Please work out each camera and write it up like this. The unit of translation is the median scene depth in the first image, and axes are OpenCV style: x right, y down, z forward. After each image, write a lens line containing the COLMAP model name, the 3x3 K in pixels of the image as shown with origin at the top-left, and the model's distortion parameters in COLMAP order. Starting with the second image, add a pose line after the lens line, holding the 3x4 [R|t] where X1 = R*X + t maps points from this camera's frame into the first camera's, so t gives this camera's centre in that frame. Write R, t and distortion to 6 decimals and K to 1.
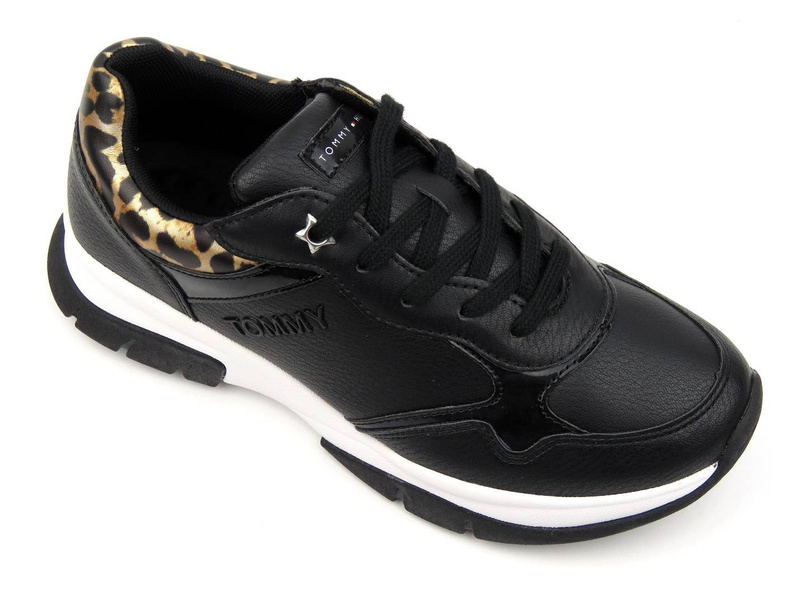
lens RADIAL K [[1558.2, 0, 398.0], [0, 1558.2, 297.0], [0, 0, 1]] dist [0.099553, 0.000000]
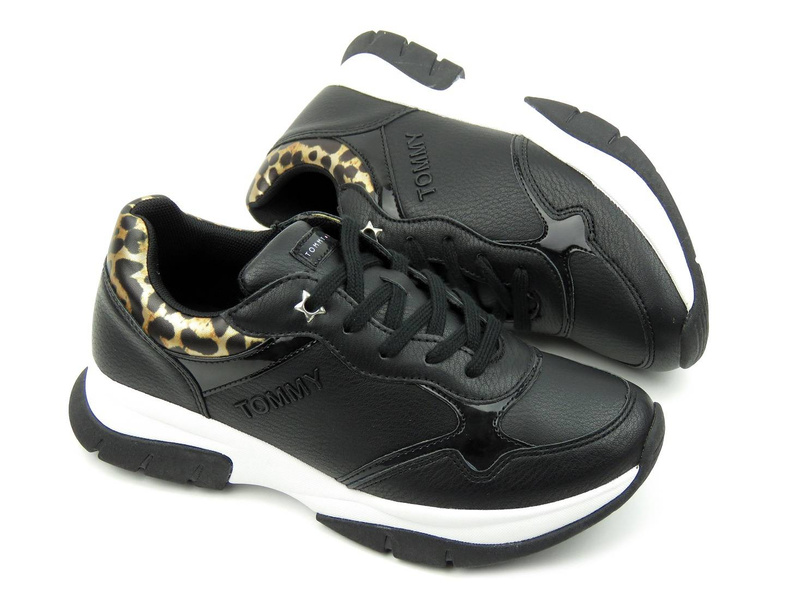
lens RADIAL K [[1636.7, 0, 404.9], [0, 1636.7, 303.9], [0, 0, 1]] dist [0.200355, 0.000000]
pose [[0.989210, -0.086816, 0.118007, -0.130616], [0.118951, 0.946161, -0.301049, 0.365378], [-0.085518, 0.311838, 0.946279, -0.289874]]
